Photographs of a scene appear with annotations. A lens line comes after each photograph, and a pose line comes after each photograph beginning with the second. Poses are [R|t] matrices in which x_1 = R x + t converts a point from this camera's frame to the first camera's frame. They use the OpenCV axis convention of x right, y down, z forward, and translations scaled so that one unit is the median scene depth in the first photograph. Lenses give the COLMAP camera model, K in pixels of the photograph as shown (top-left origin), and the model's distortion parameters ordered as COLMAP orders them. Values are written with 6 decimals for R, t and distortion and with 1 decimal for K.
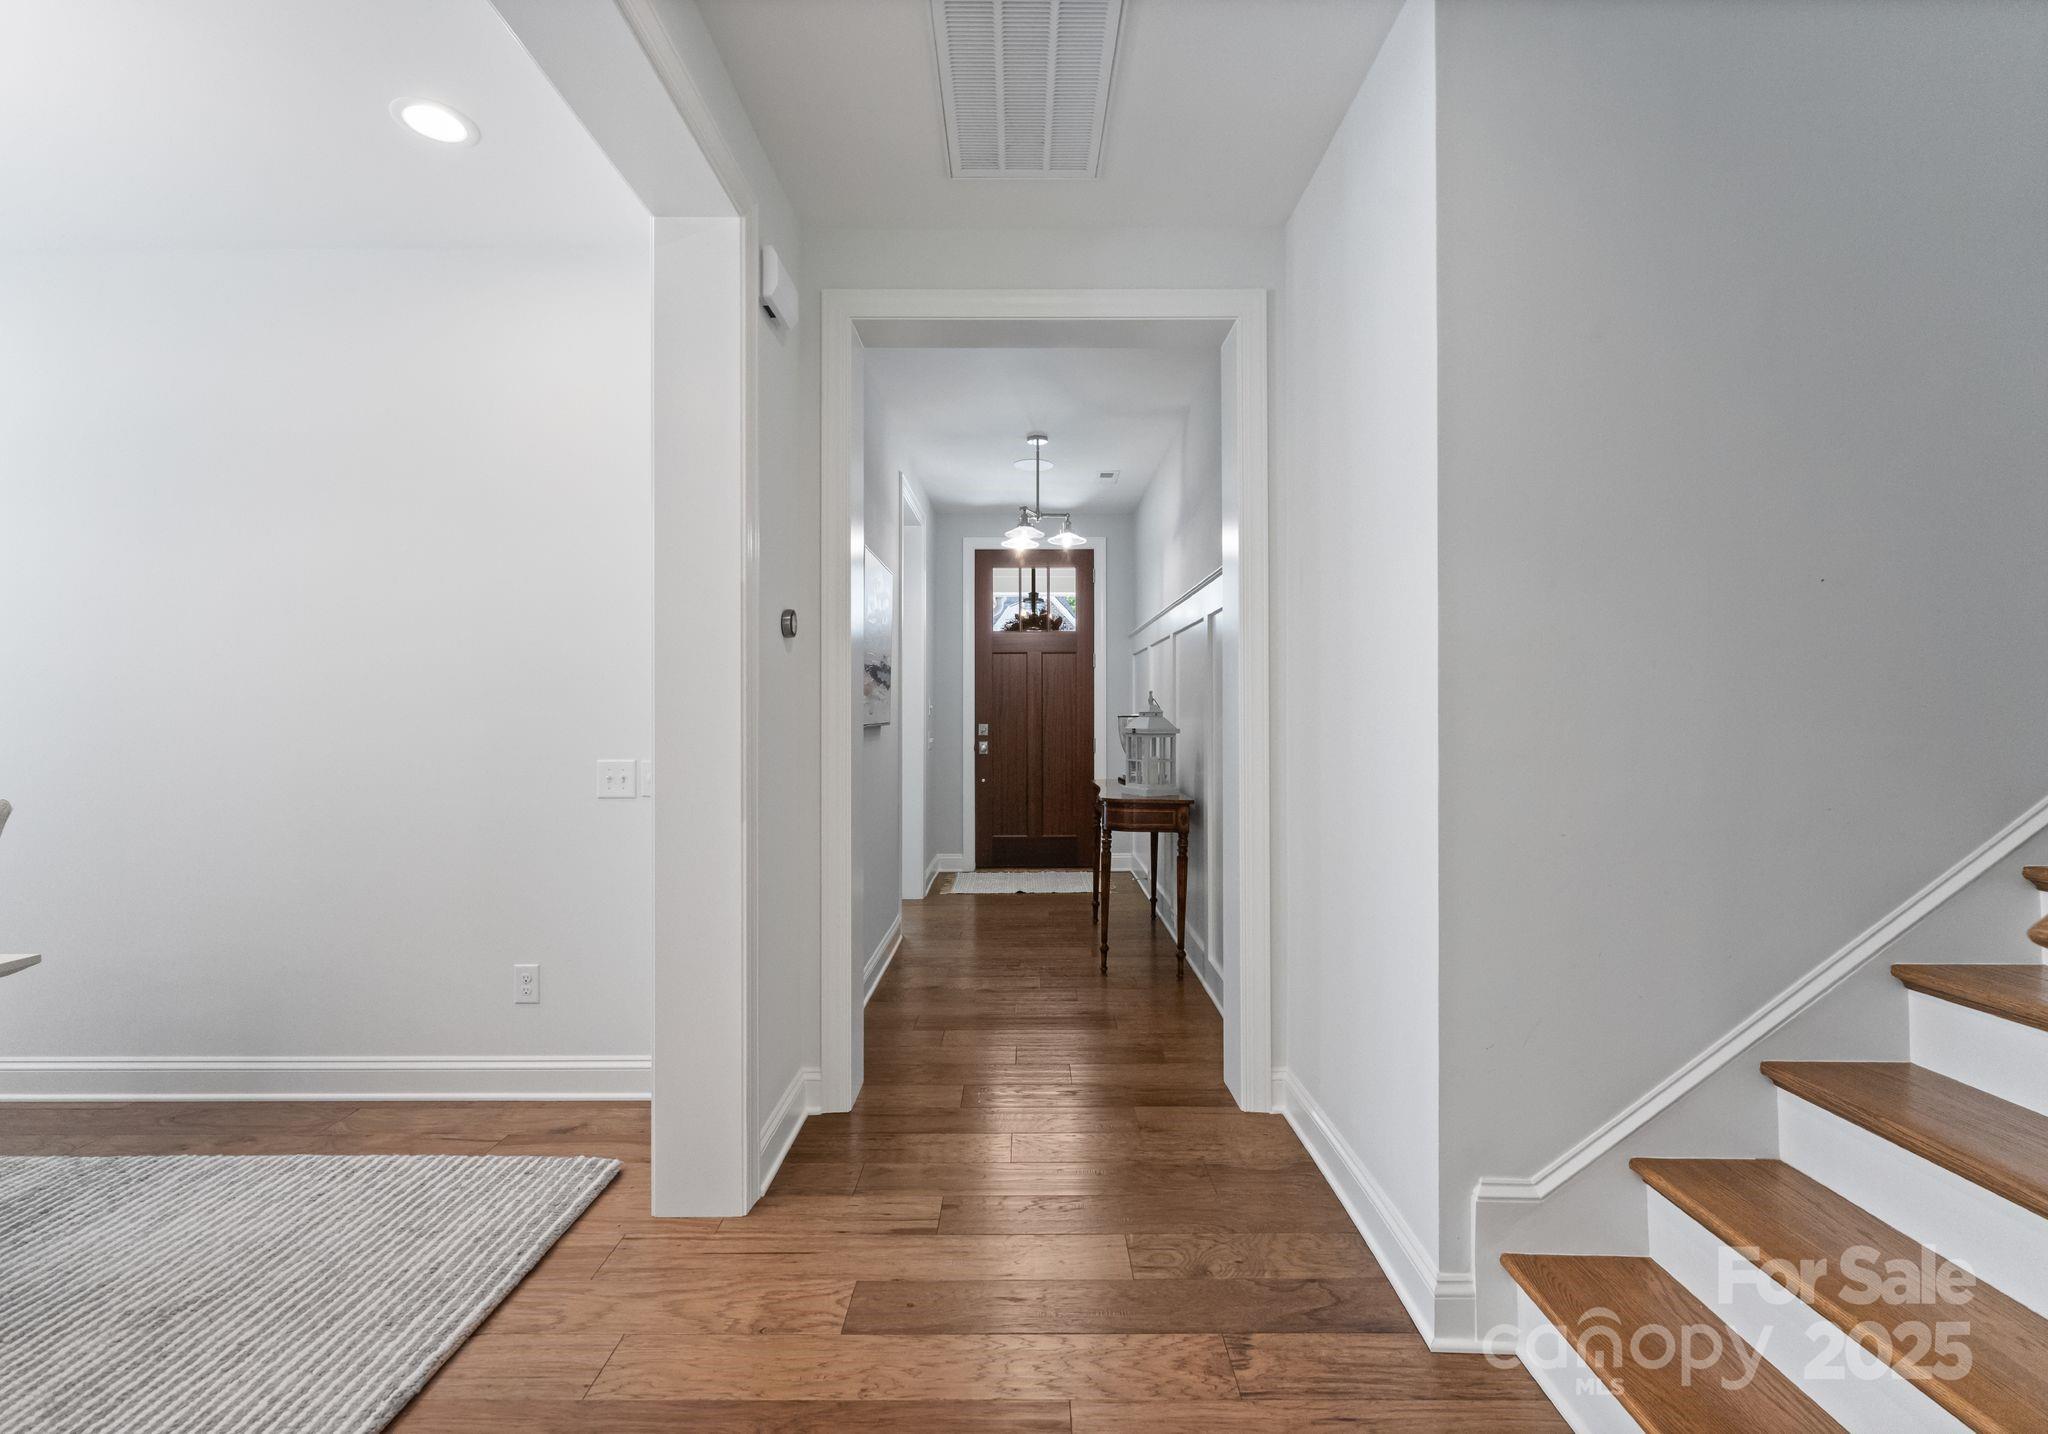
lens RADIAL K [[876.4, 0, 1025.1], [0, 876.4, 714.2], [0, 0, 1]] dist [0.002020, -0.000574]
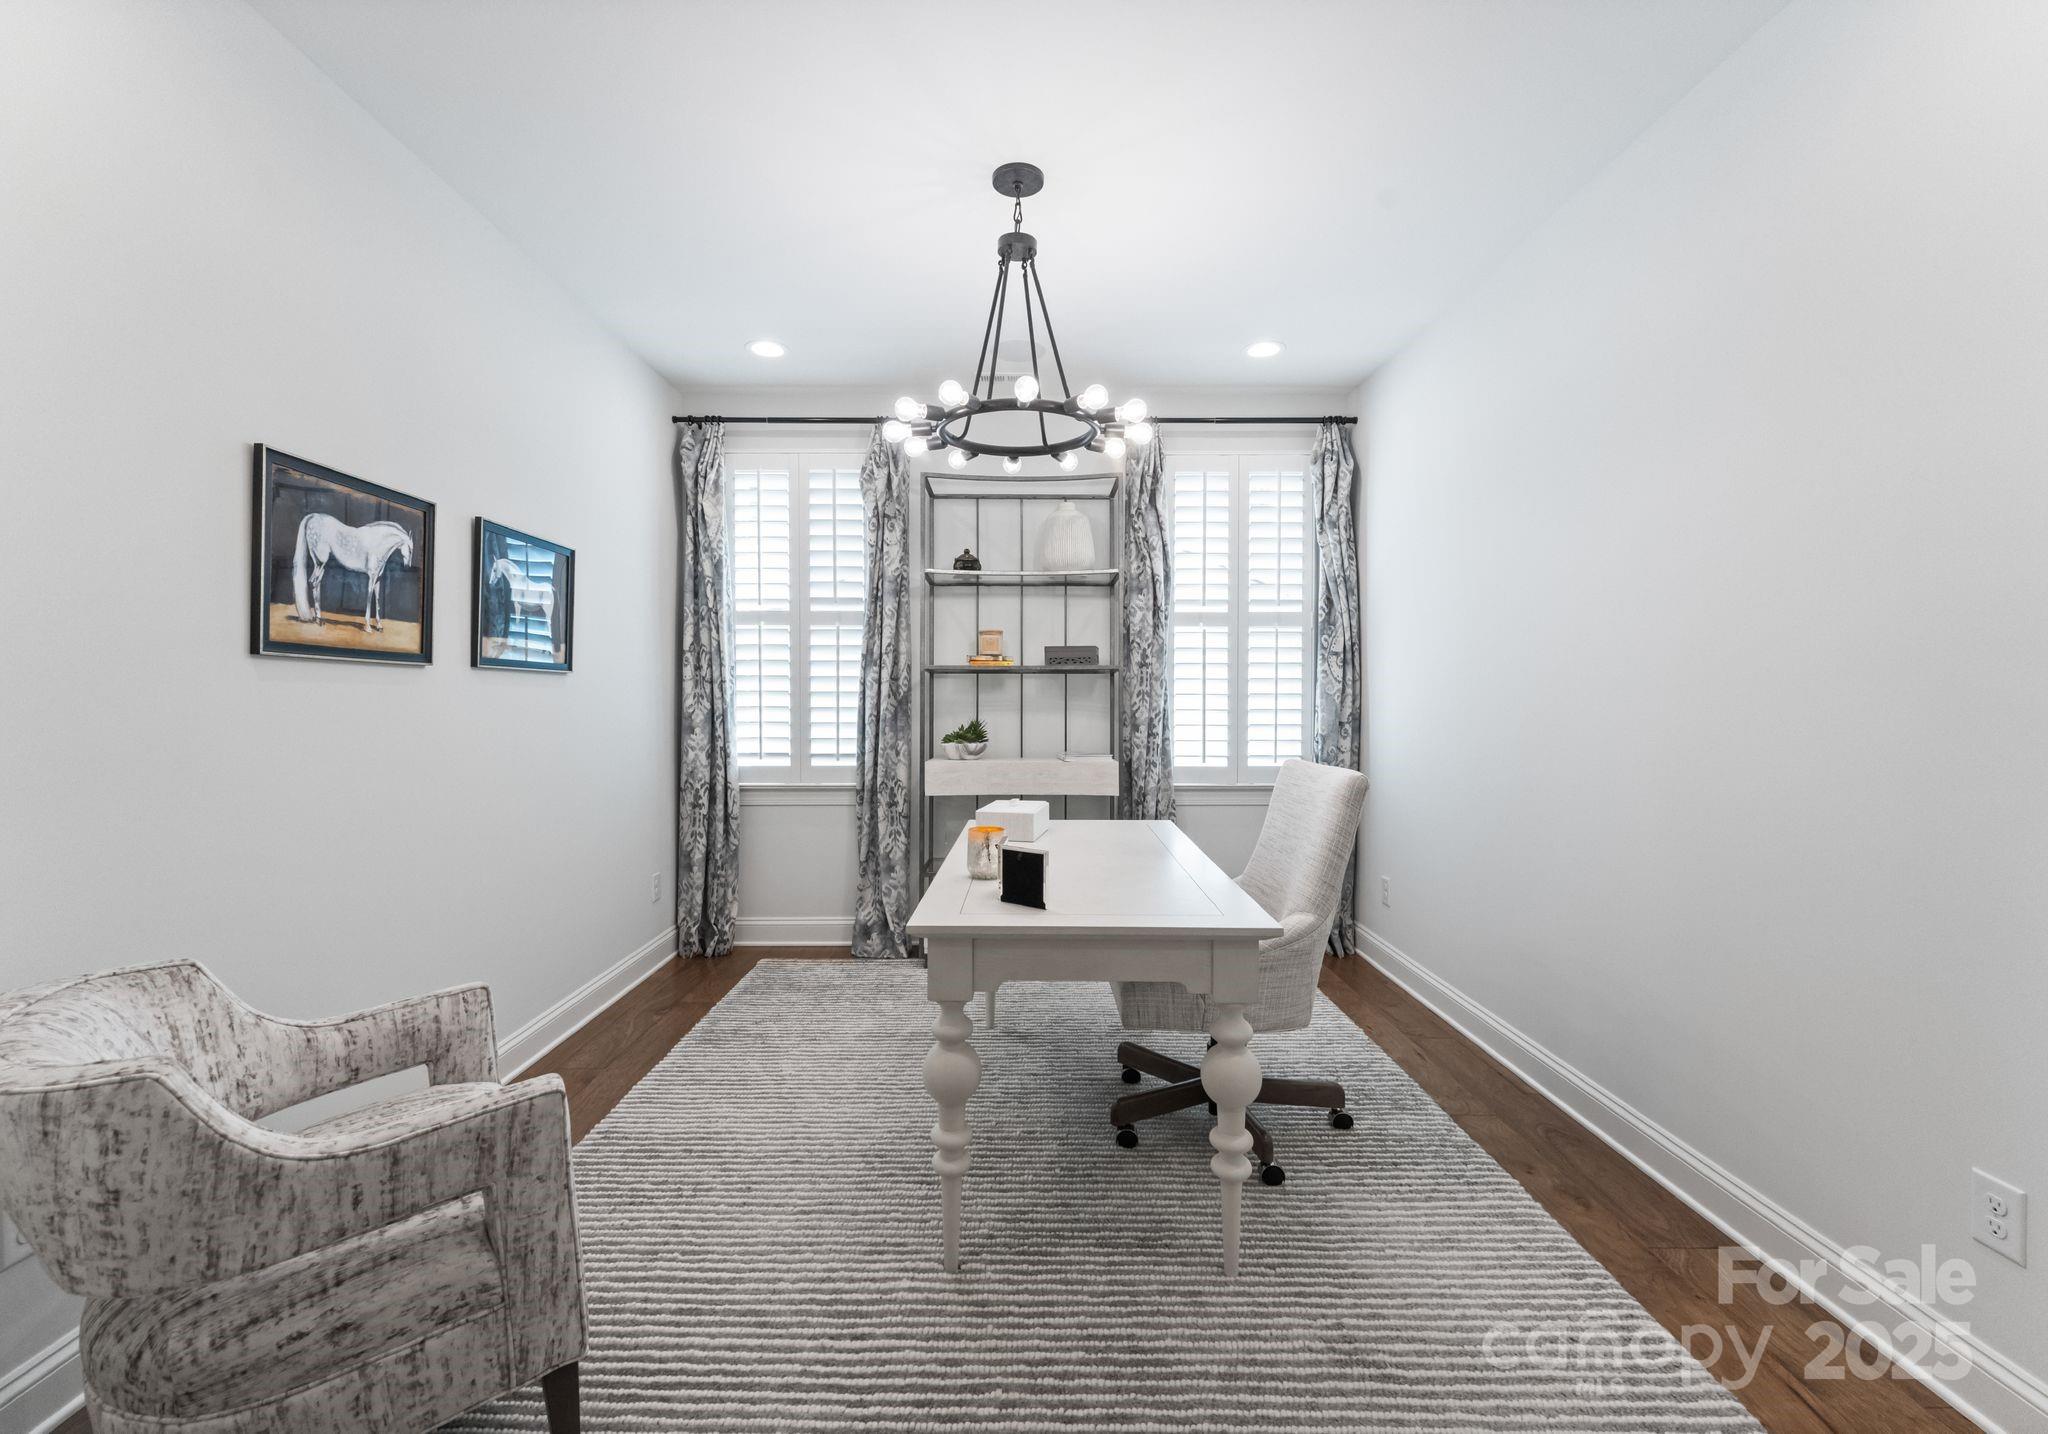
lens RADIAL K [[876.4, 0, 1017.8], [0, 876.4, 705.7], [0, 0, 1]] dist [0.002020, -0.000574]
pose [[0.006570, 0.018657, -0.999804, -0.066299], [-0.001665, 0.999825, 0.018646, -0.003834], [0.999977, 0.001542, 0.006600, 0.483270]]
